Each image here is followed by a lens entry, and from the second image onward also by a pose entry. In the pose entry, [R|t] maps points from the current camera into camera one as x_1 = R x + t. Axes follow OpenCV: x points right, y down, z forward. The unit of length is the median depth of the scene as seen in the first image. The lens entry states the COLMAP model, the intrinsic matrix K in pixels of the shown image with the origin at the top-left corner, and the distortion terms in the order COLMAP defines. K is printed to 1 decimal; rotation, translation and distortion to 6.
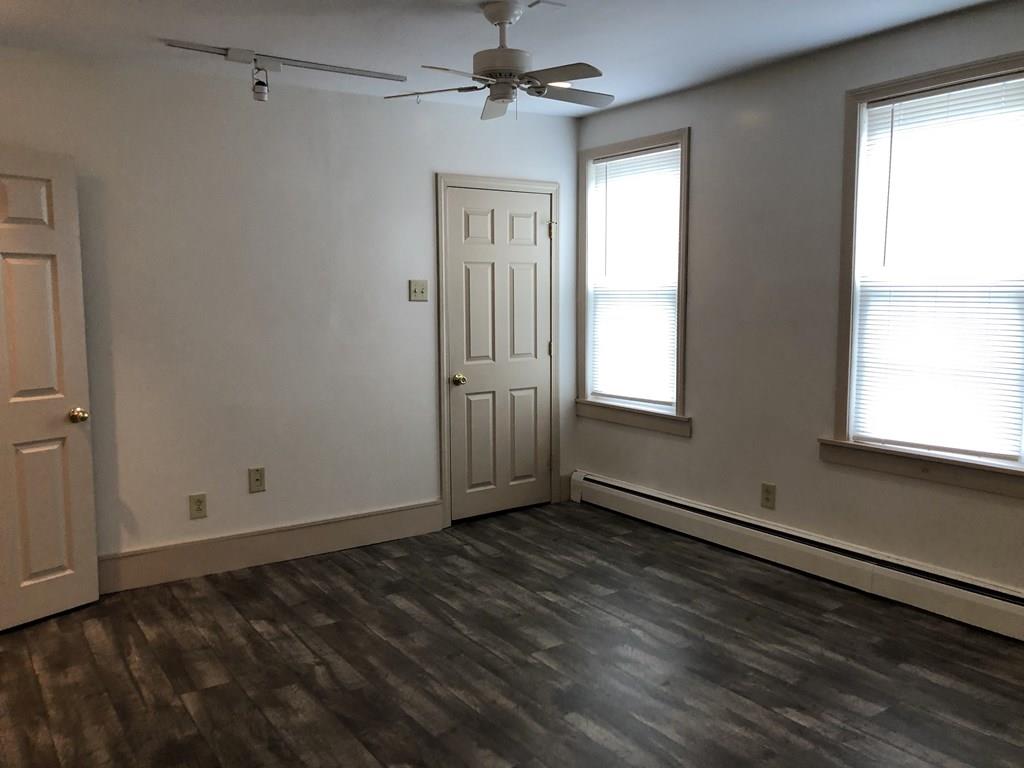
lens RADIAL K [[835.0, 0, 505.7], [0, 835.0, 375.5], [0, 0, 1]] dist [0.028975, -0.010183]
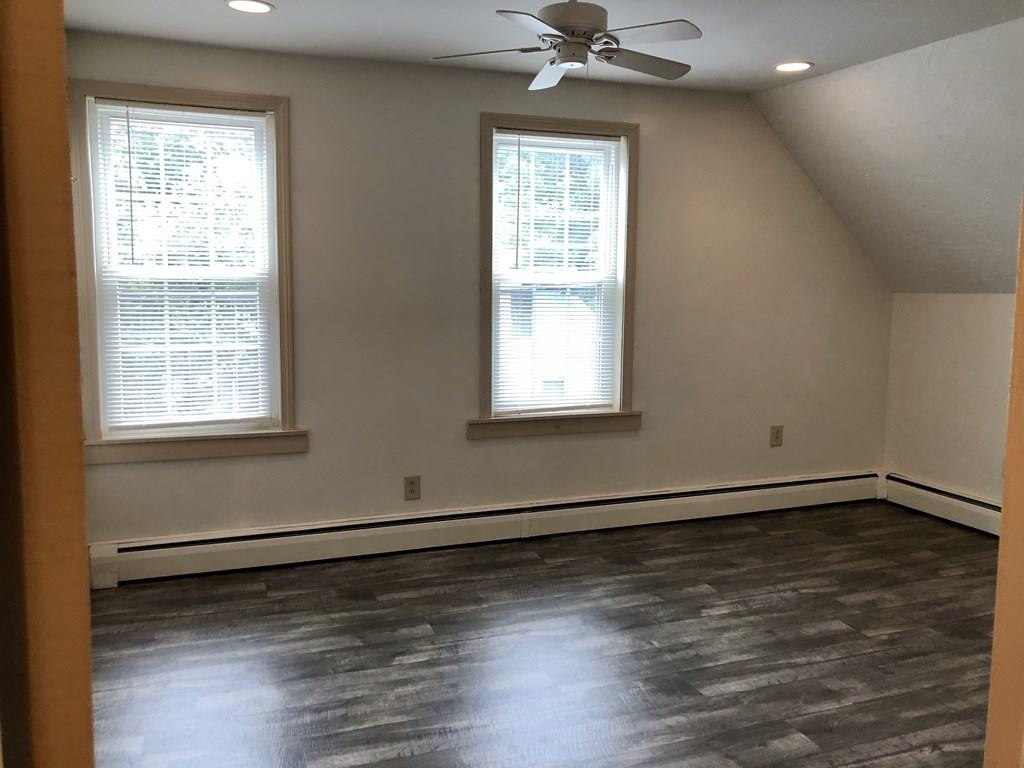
lens RADIAL K [[799.7, 0, 512.0], [0, 799.7, 350.7], [0, 0, 1]] dist [0.009698, 0.005210]
pose [[0.246243, -0.097857, 0.964255, -0.644653], [0.078036, 0.993662, 0.080913, -0.101779], [-0.966062, 0.055322, 0.252318, 0.694468]]
